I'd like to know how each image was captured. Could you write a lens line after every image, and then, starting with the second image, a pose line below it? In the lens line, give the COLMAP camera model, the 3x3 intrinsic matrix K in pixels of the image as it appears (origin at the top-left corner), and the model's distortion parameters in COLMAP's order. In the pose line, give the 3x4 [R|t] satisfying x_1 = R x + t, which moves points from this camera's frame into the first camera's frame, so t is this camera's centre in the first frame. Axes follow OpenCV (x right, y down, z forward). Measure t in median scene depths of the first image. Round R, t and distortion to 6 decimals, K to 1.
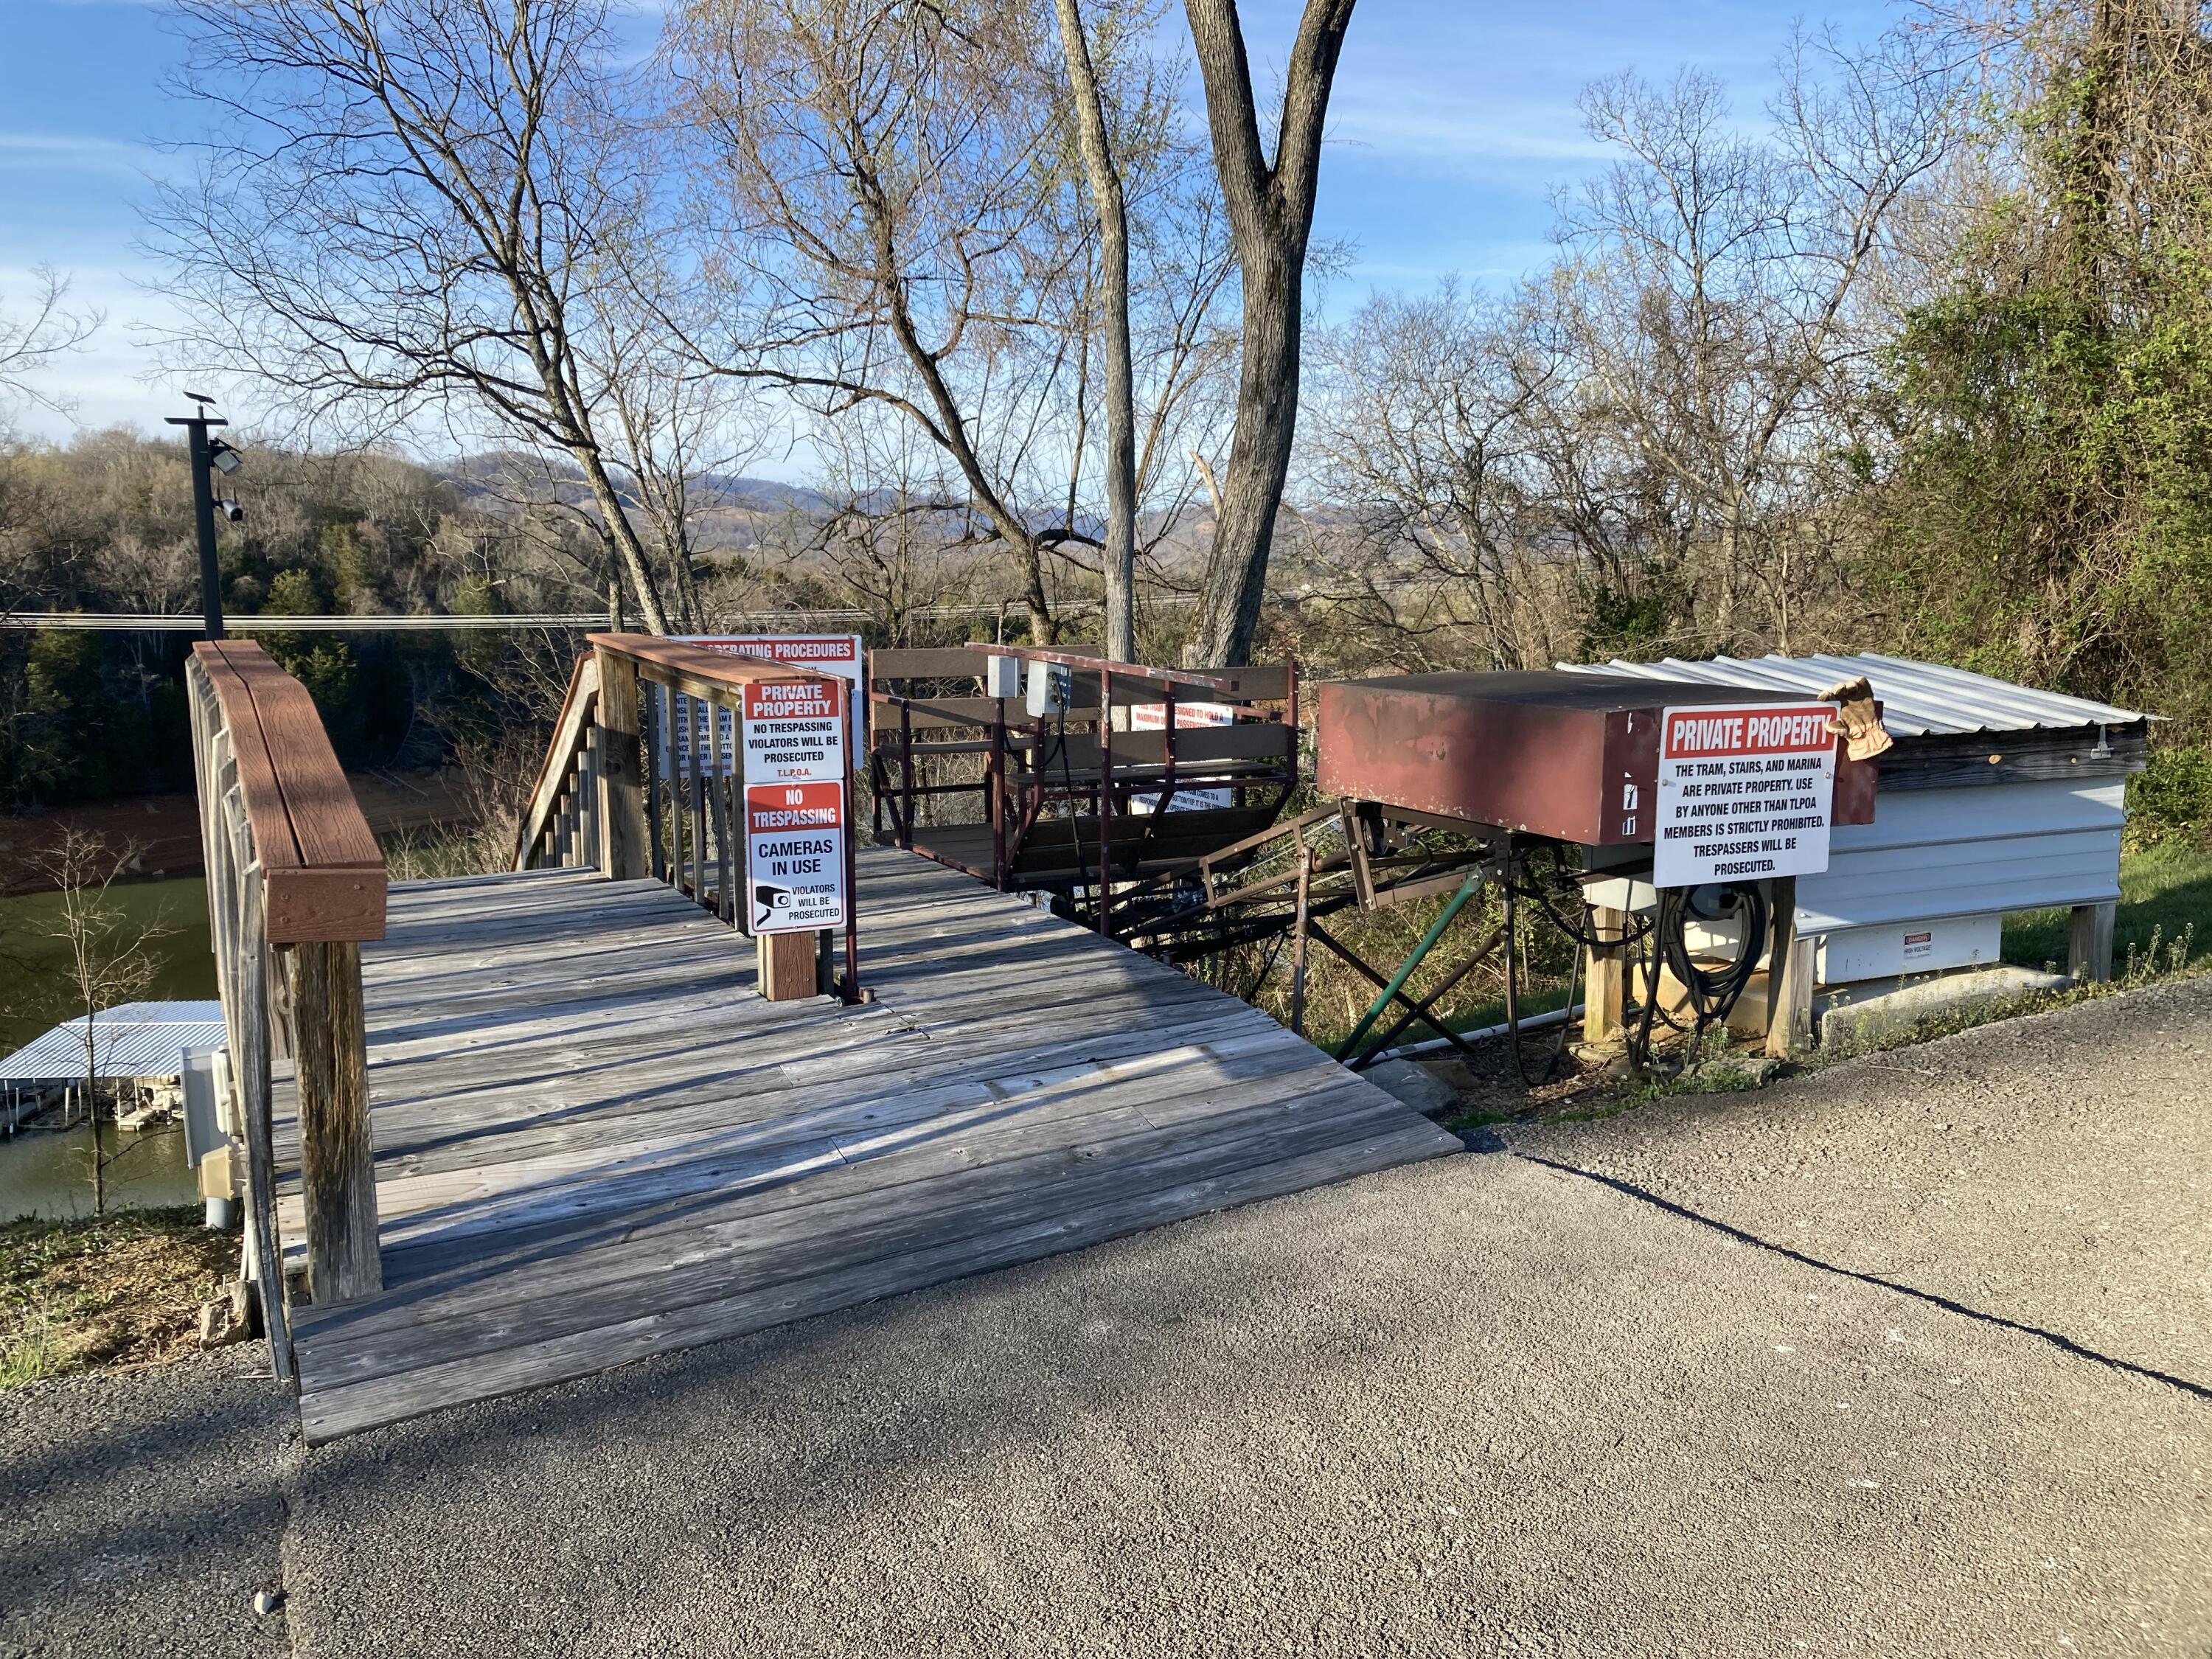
lens RADIAL K [[1804.6, 0, 1096.6], [0, 1804.6, 832.6], [0, 0, 1]] dist [0.030433, -0.019523]
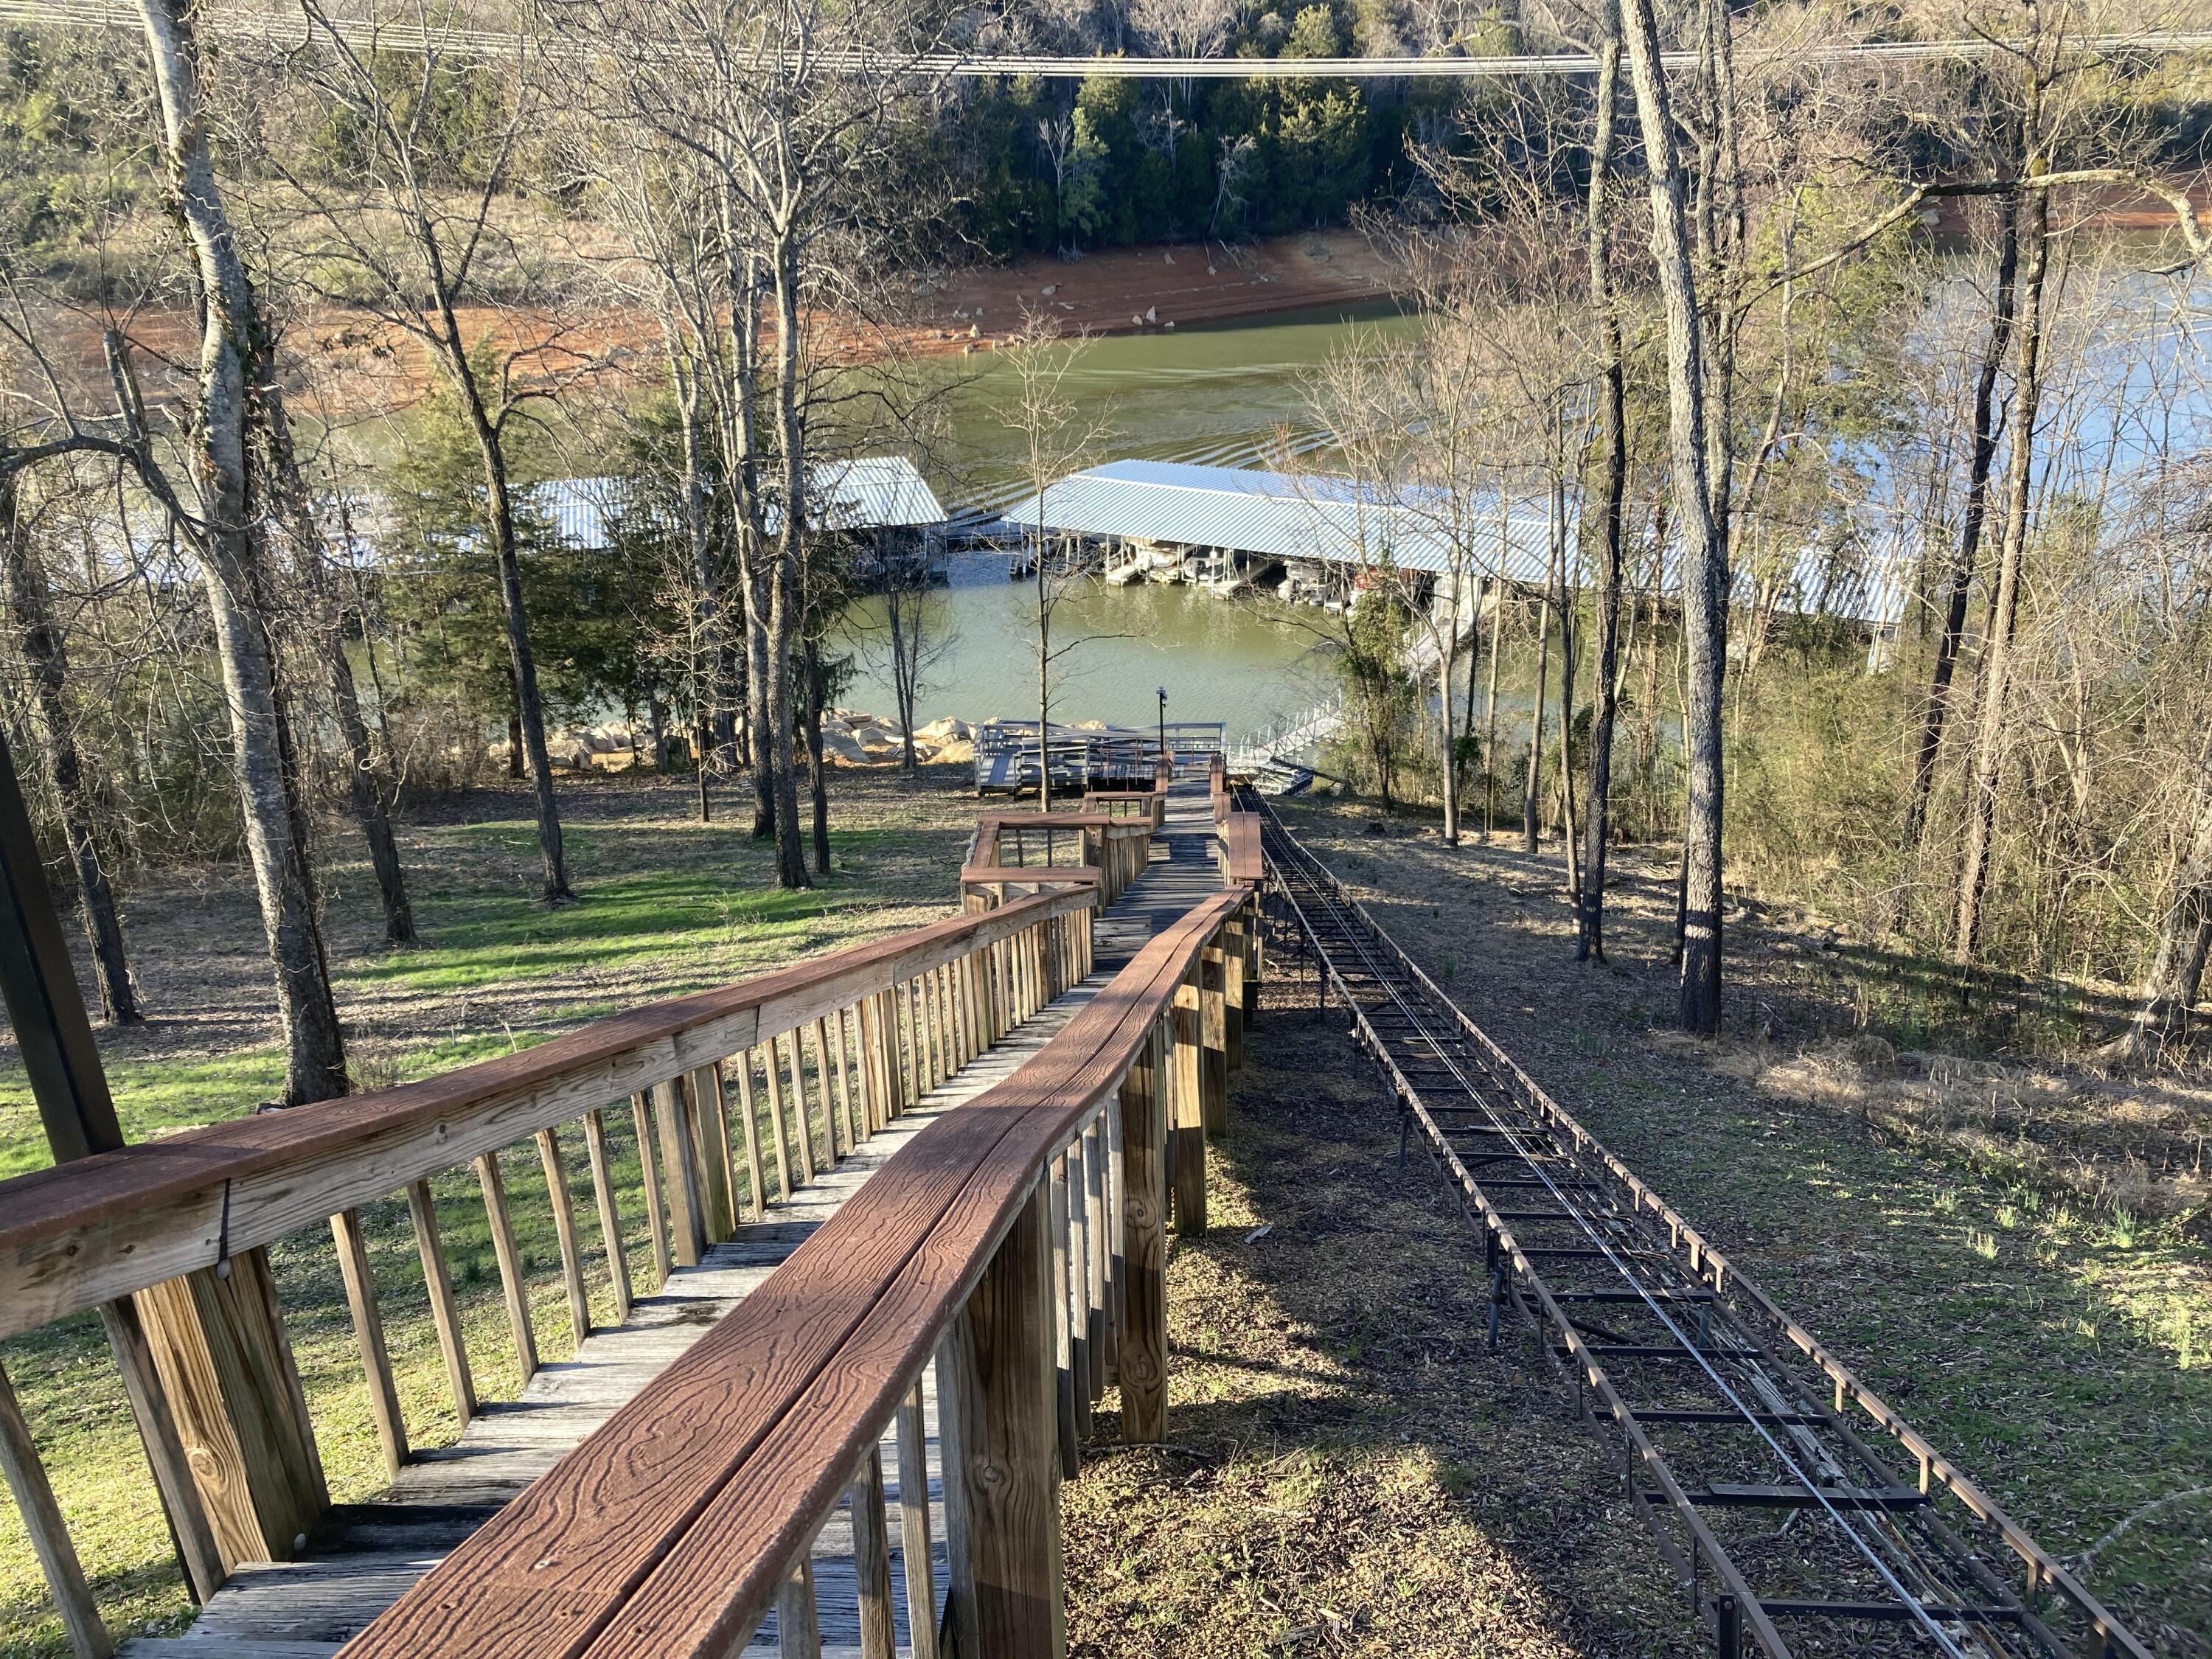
lens RADIAL K [[1804.6, 0, 1108.3], [0, 1804.6, 829.8], [0, 0, 1]] dist [0.030433, -0.019523]
pose [[0.866336, 0.190777, -0.461592, -0.015599], [-0.052582, 0.953879, 0.295552, -0.012526], [0.496687, -0.231775, 0.836411, 0.071686]]
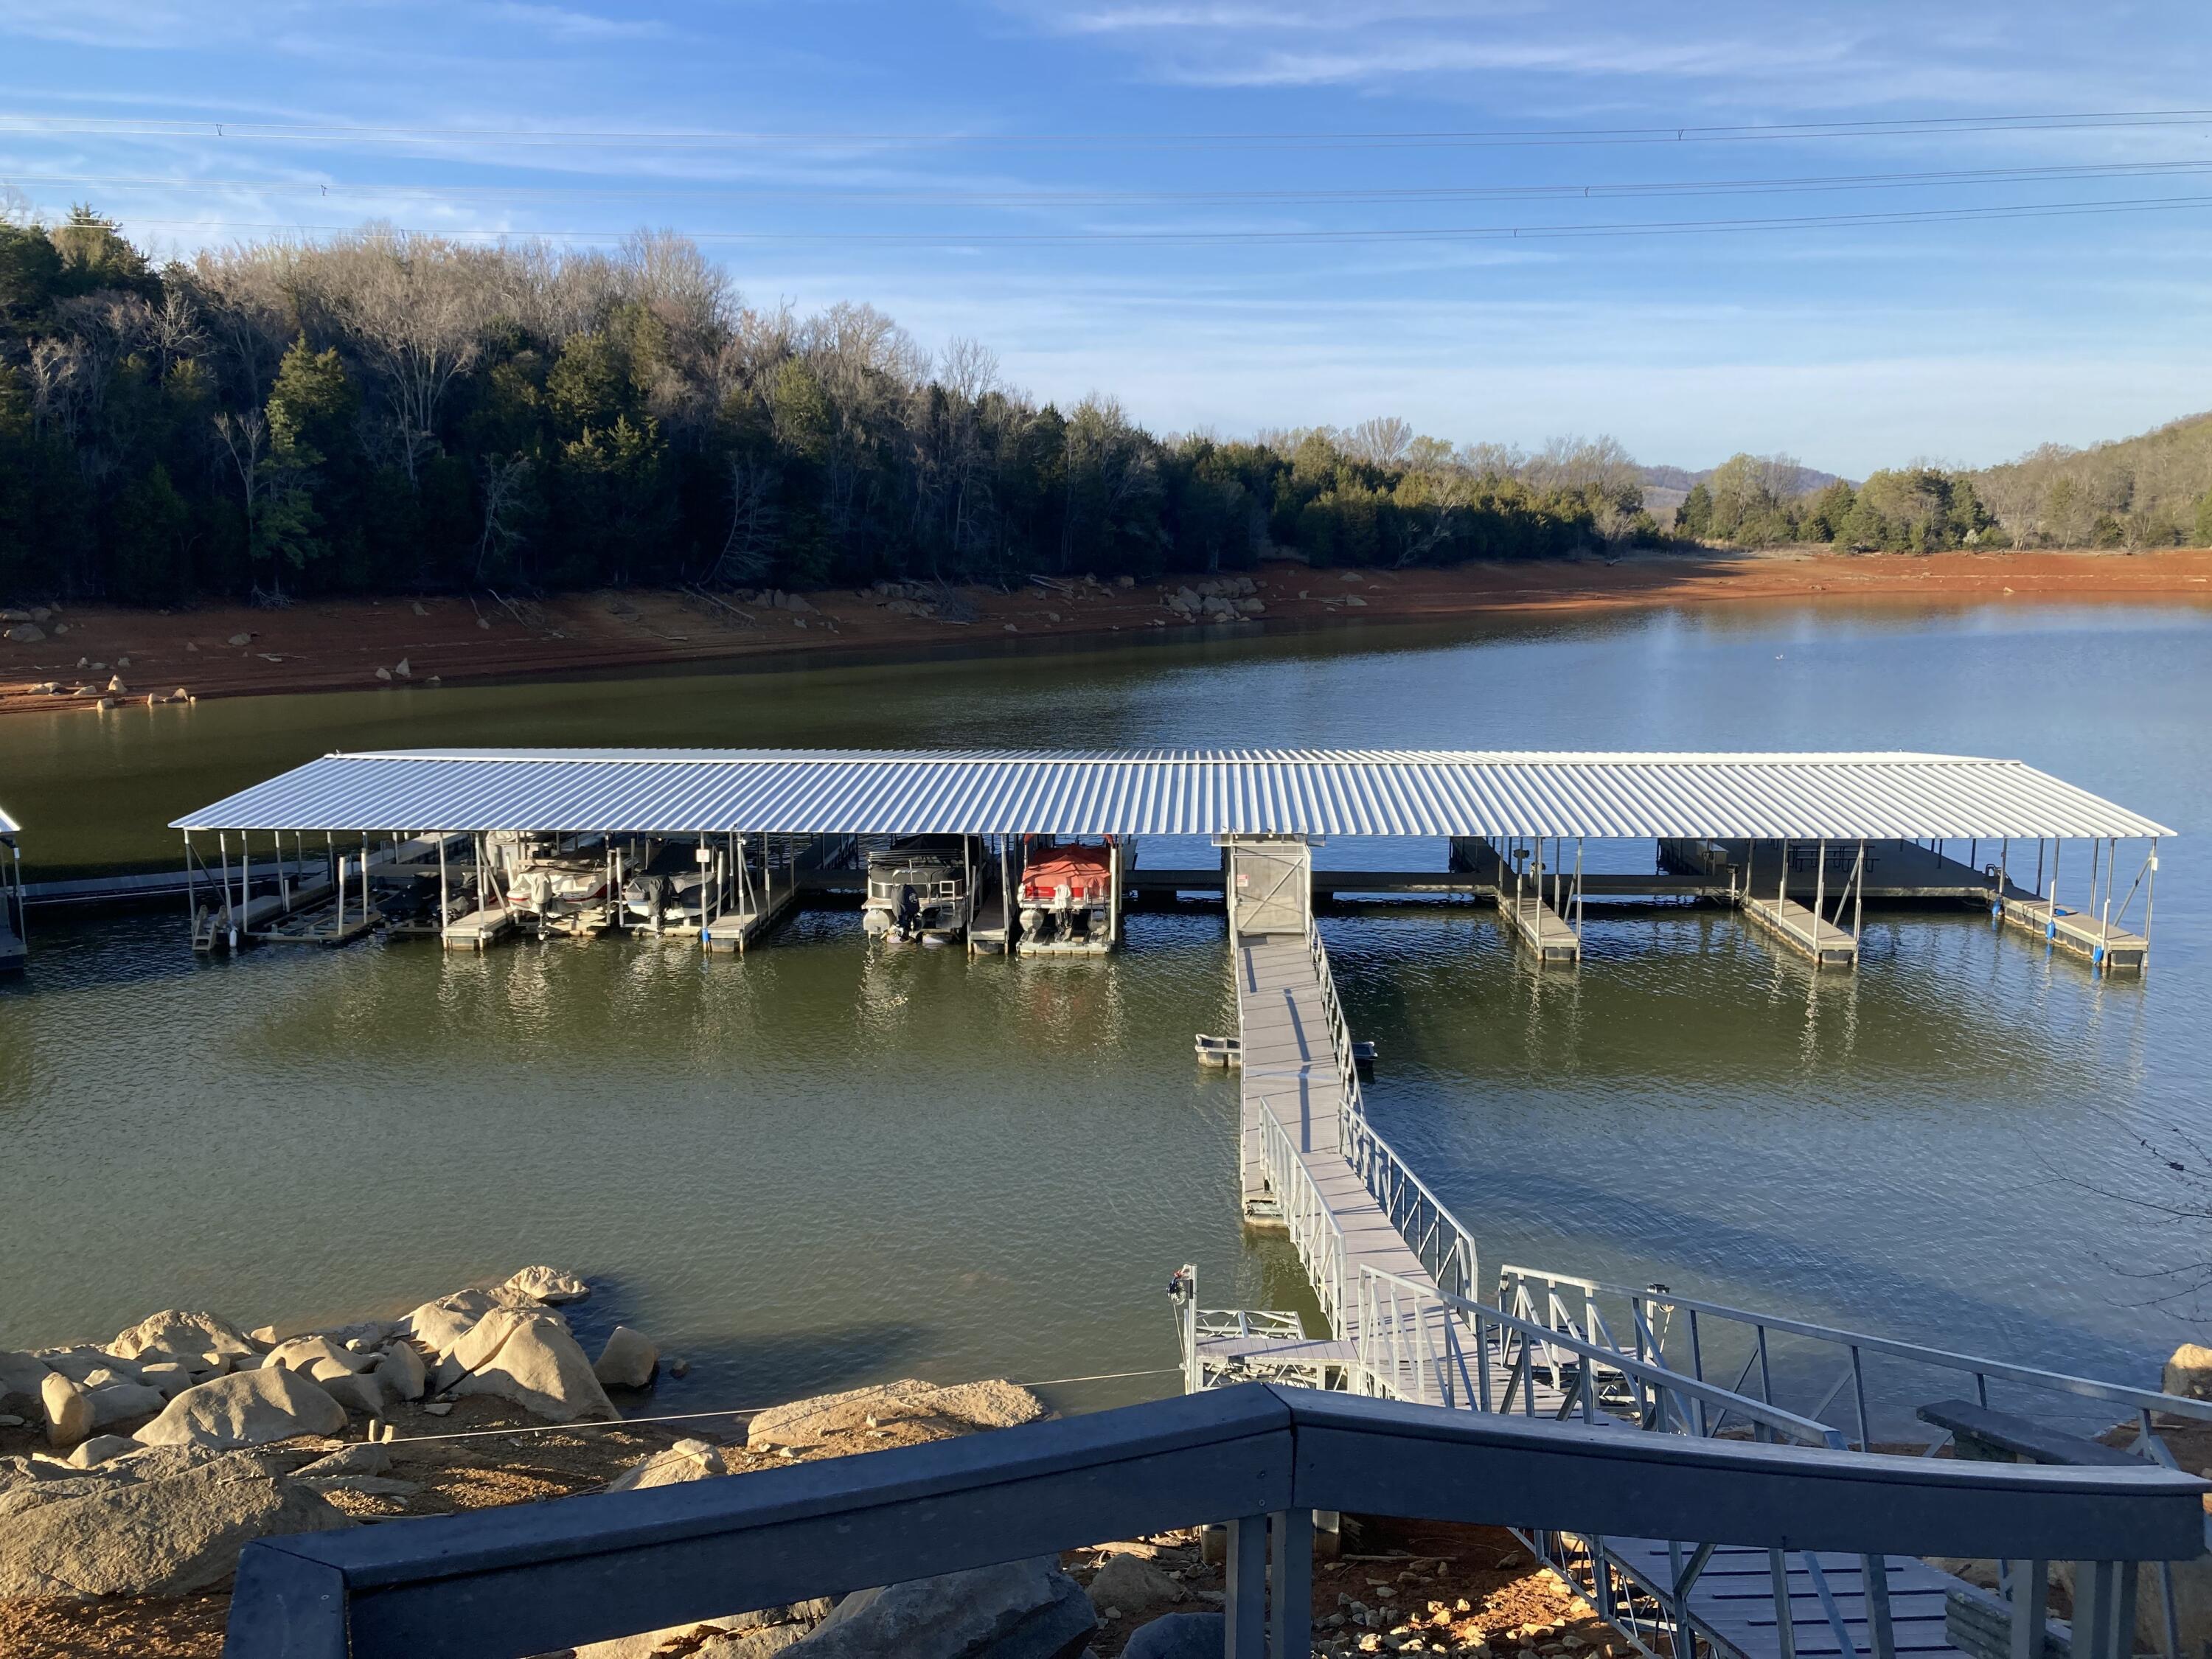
lens RADIAL K [[1804.6, 0, 1102.9], [0, 1804.6, 823.2], [0, 0, 1]] dist [0.030433, -0.019523]
pose [[0.994969, 0.015444, -0.098982, -0.309374], [-0.013954, 0.999779, 0.015727, 0.117290], [0.099203, -0.014266, 0.994965, 0.527268]]
